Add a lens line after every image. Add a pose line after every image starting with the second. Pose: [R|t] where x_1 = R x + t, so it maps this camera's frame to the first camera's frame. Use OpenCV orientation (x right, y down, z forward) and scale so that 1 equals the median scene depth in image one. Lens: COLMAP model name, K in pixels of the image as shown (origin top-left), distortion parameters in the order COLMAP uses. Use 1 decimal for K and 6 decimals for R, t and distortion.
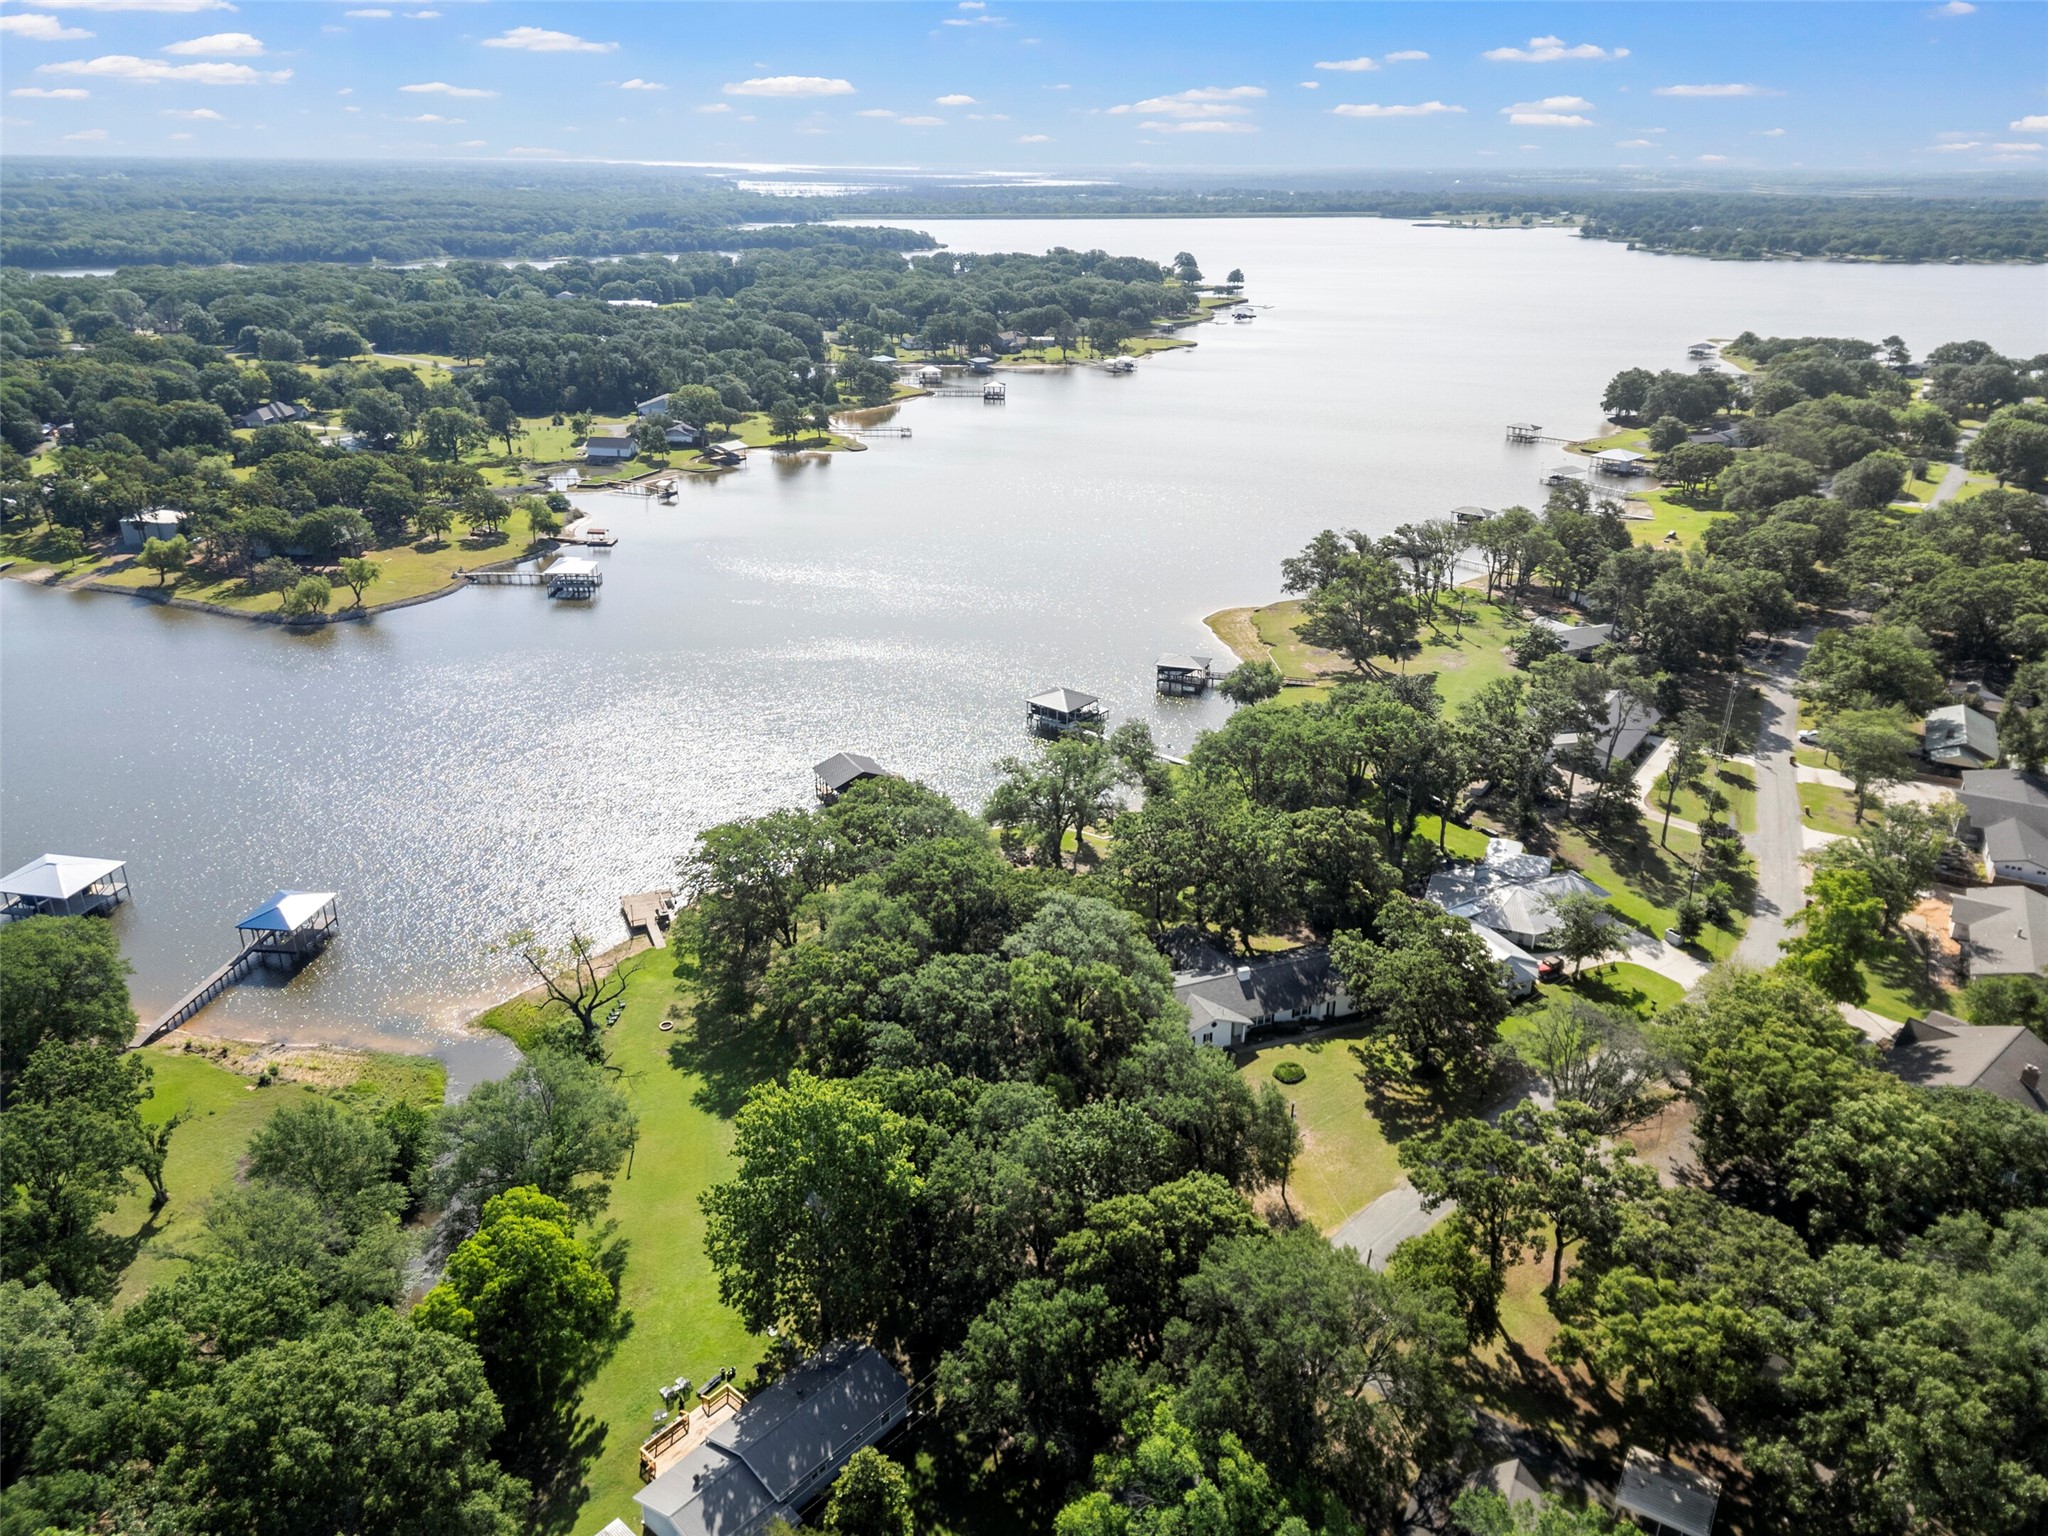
lens RADIAL K [[1451.4, 0, 1023.5], [0, 1451.4, 755.4], [0, 0, 1]] dist [0.082473, -0.082473]
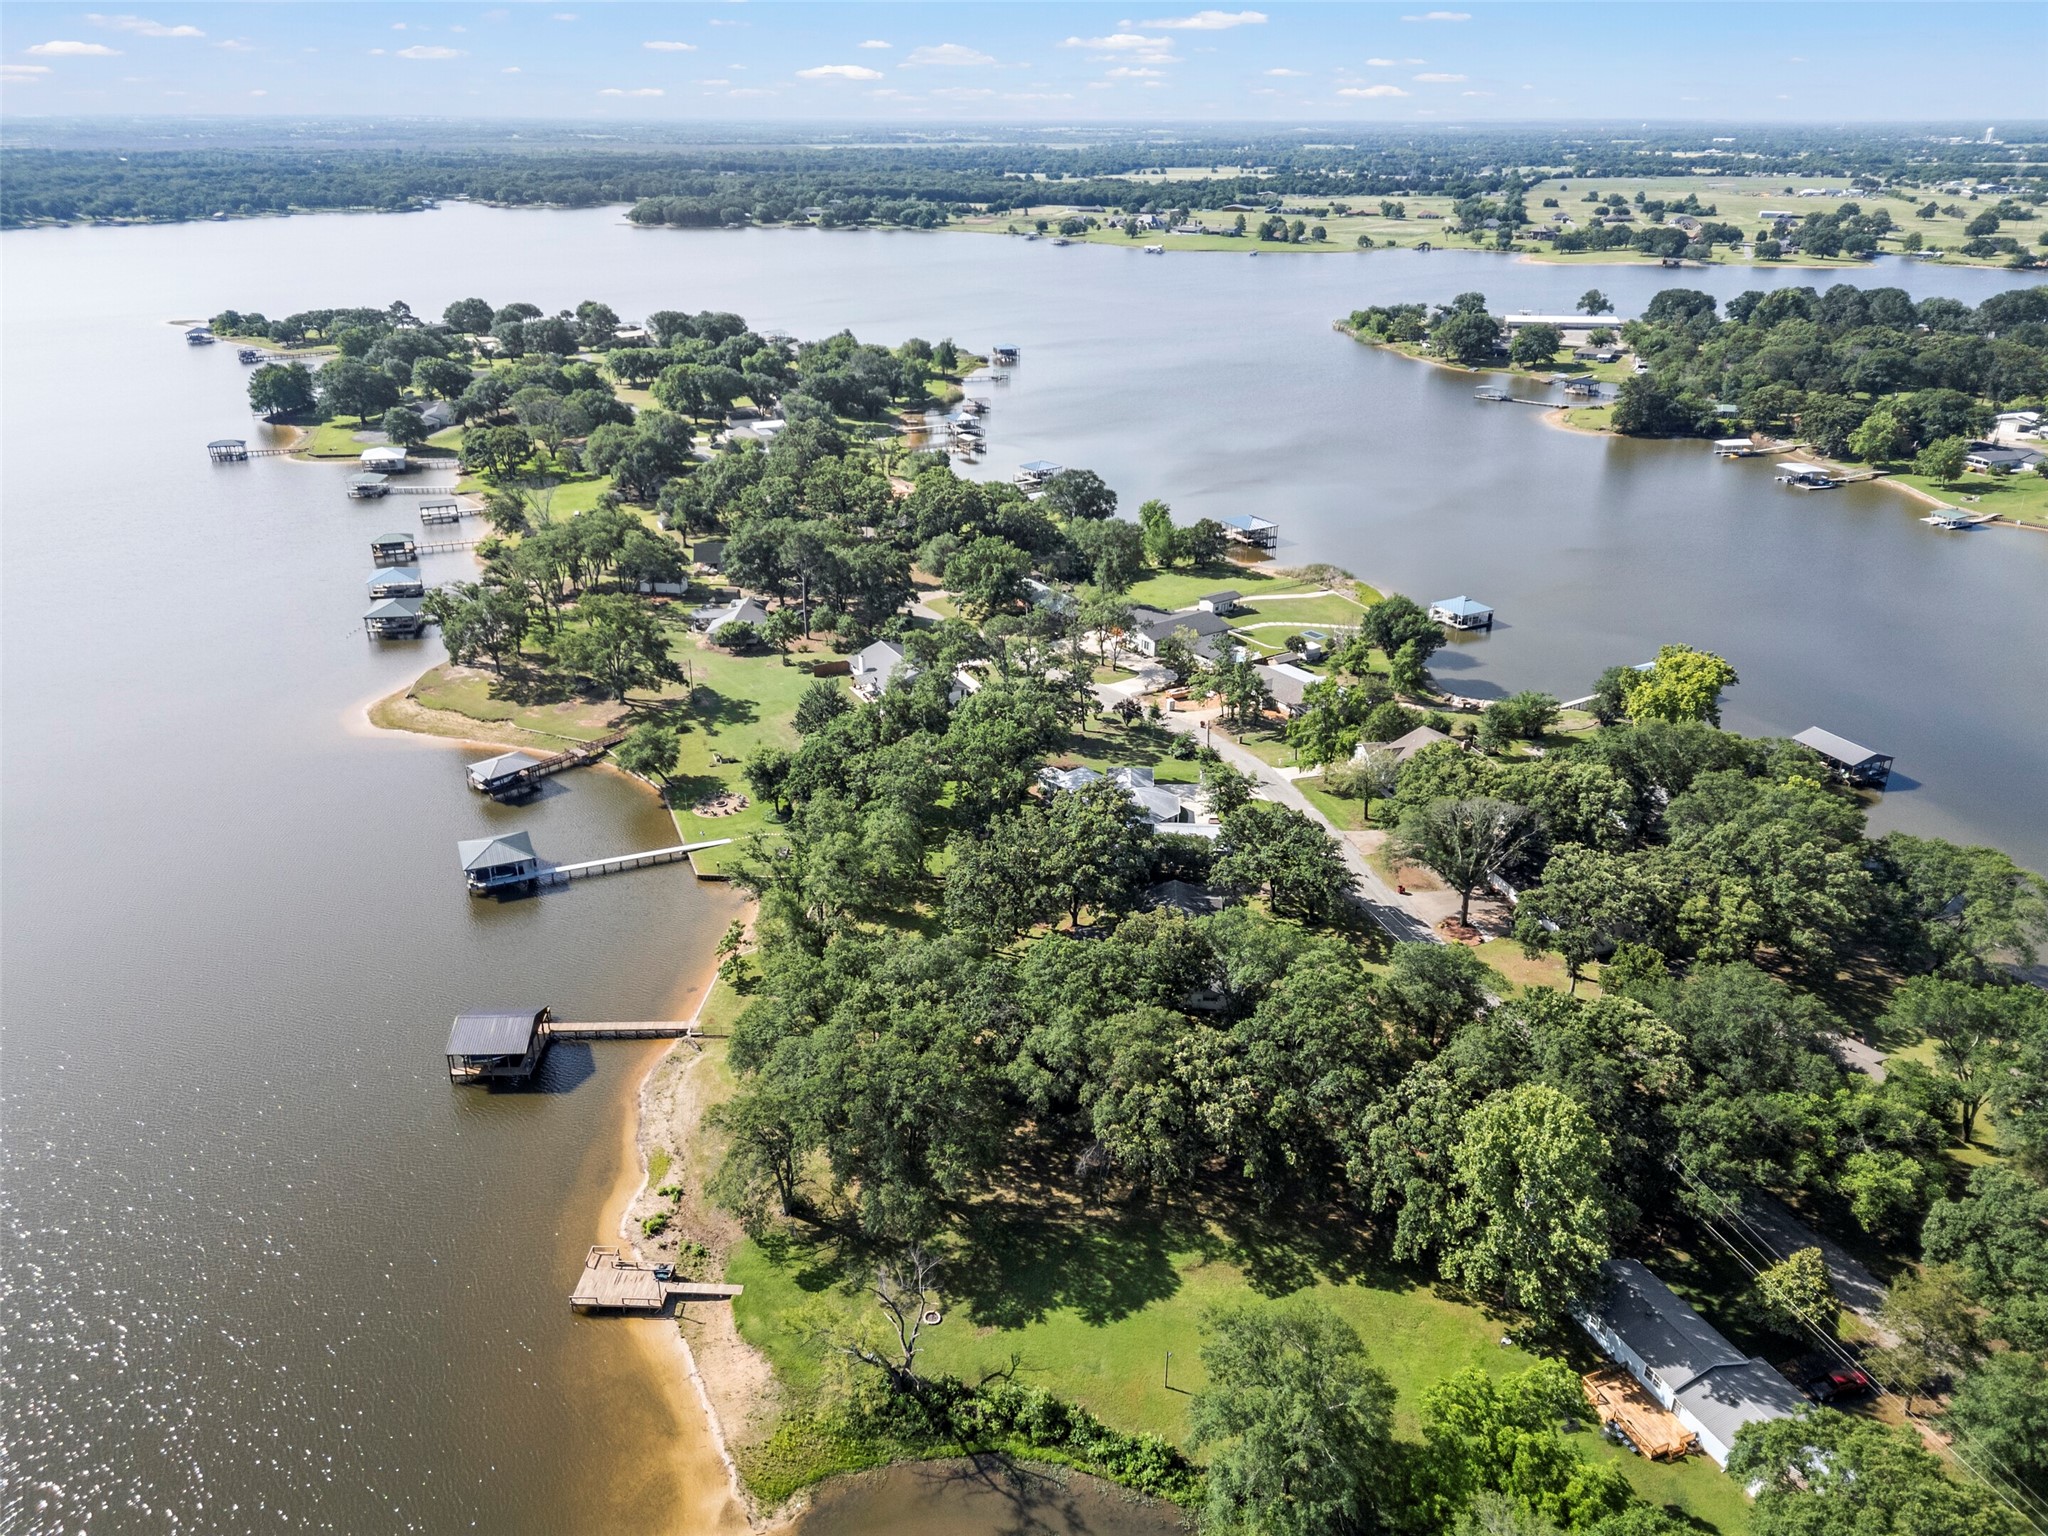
lens RADIAL K [[1433.0, 0, 1024.4], [0, 1433.0, 760.0], [0, 0, 1]] dist [0.074754, -0.072362]
pose [[0.449869, -0.370296, 0.812711, -0.399383], [0.337472, 0.913008, 0.229190, -0.141978], [-0.826880, 0.171162, 0.535699, 0.239290]]
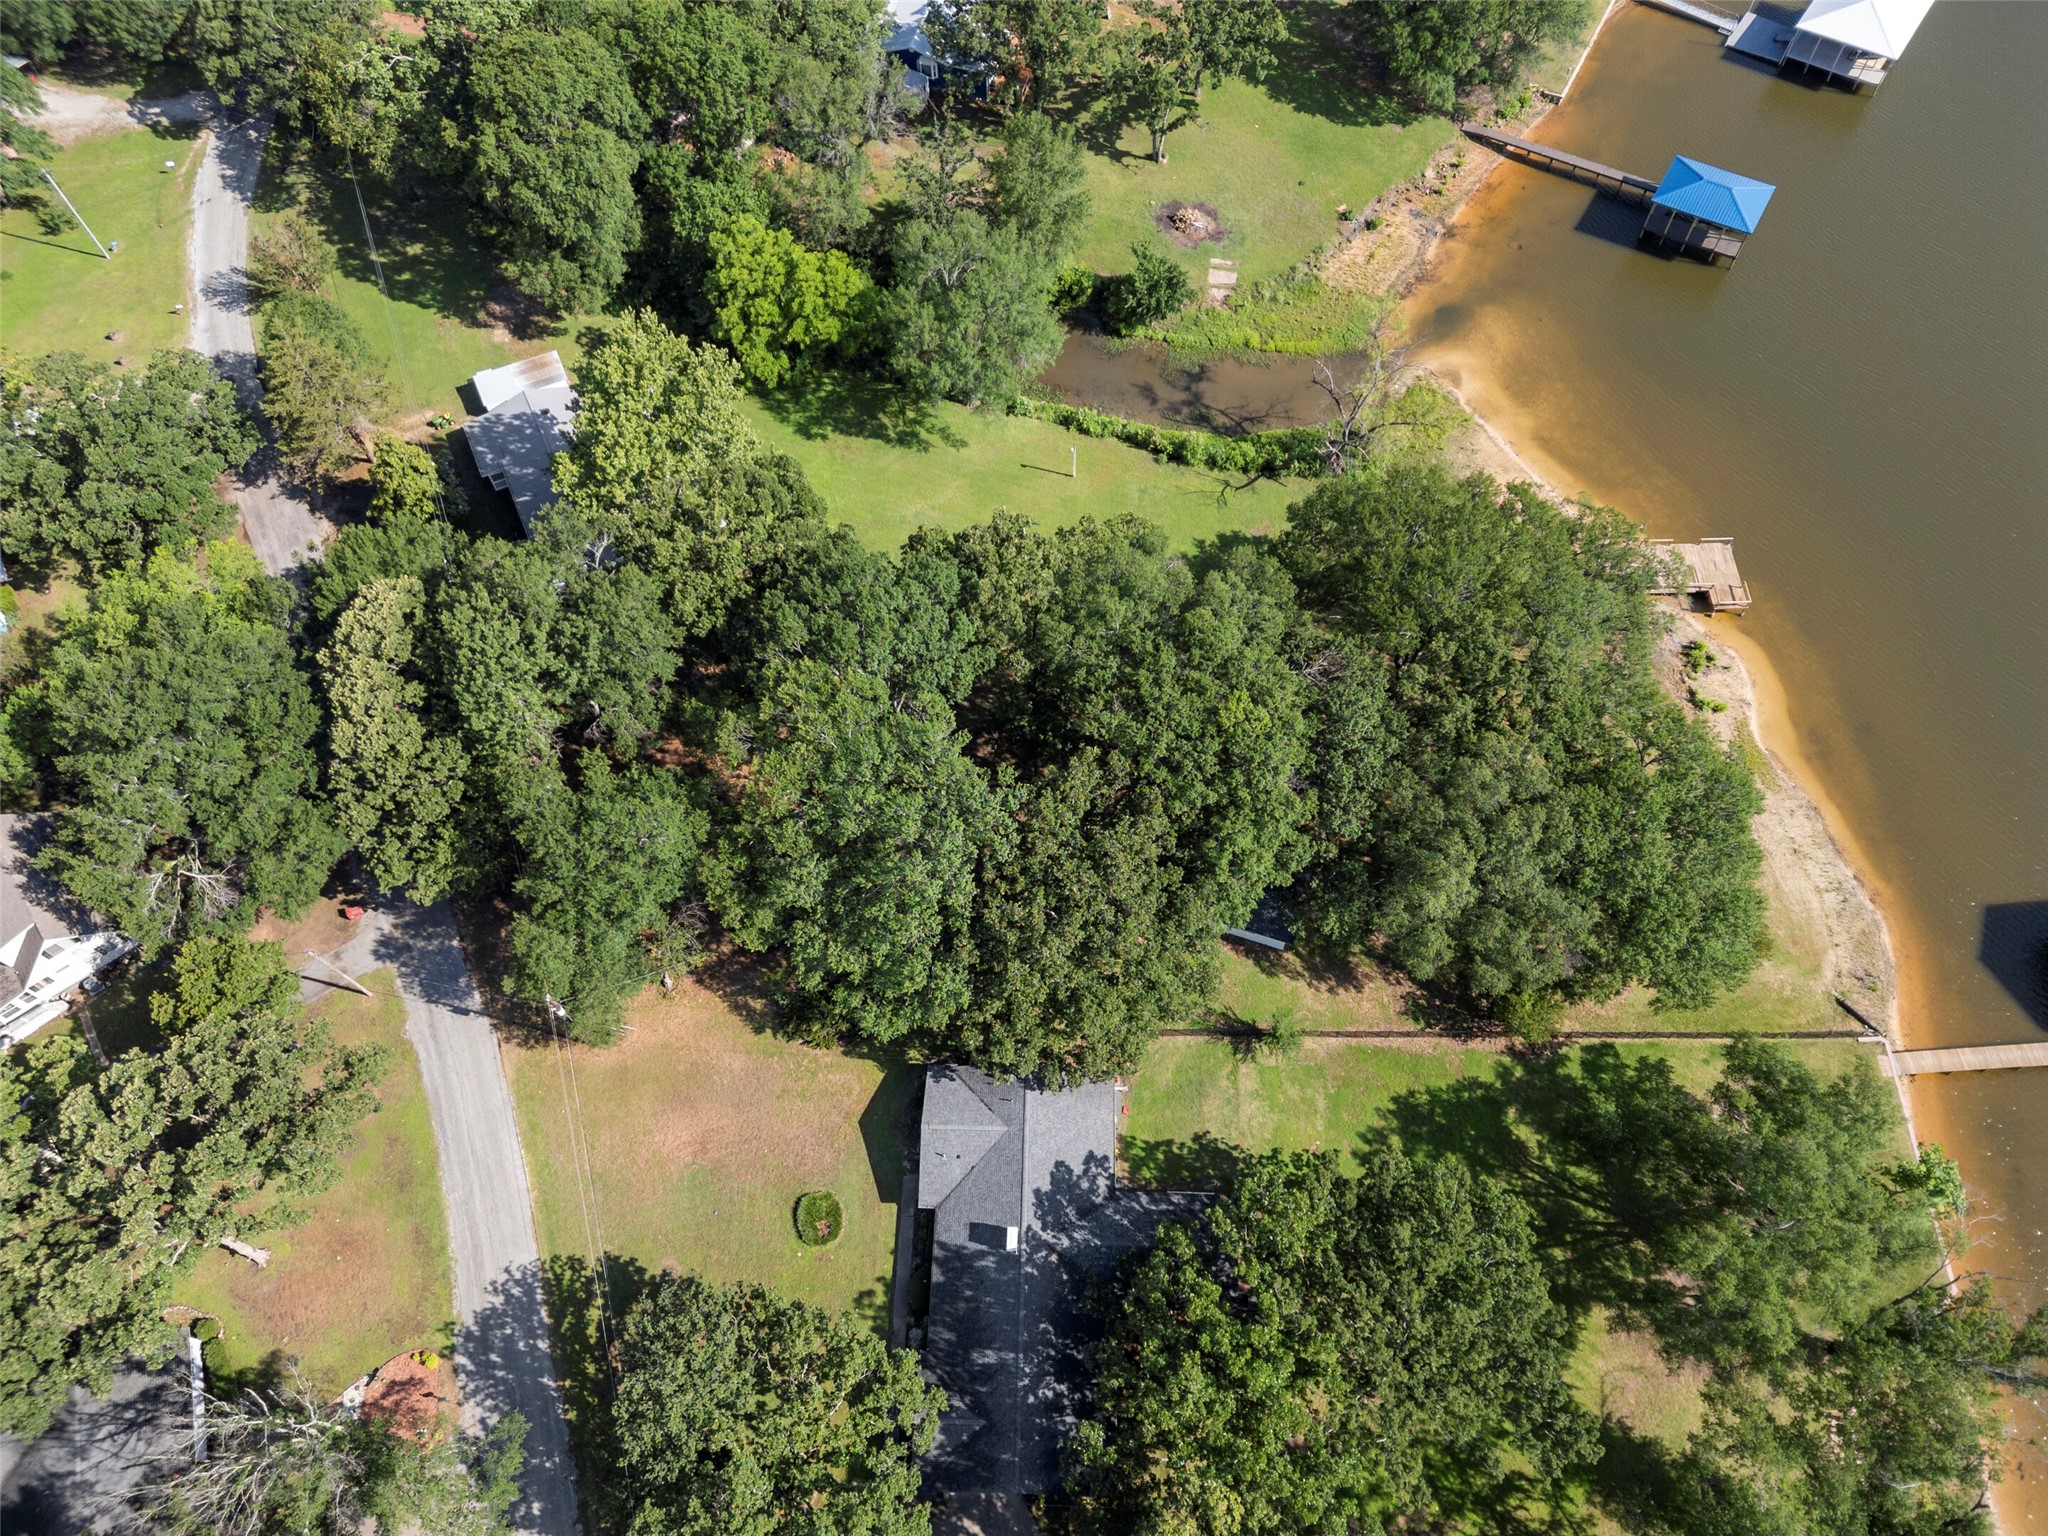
lens RADIAL K [[1415.4, 0, 1024.9], [0, 1415.4, 762.0], [0, 0, 1]] dist [0.070918, -0.065522]
pose [[-0.406272, 0.798145, -0.444868, 0.125724], [-0.327107, 0.327556, 0.886402, -0.200733], [0.853196, 0.505640, 0.128002, 0.430446]]
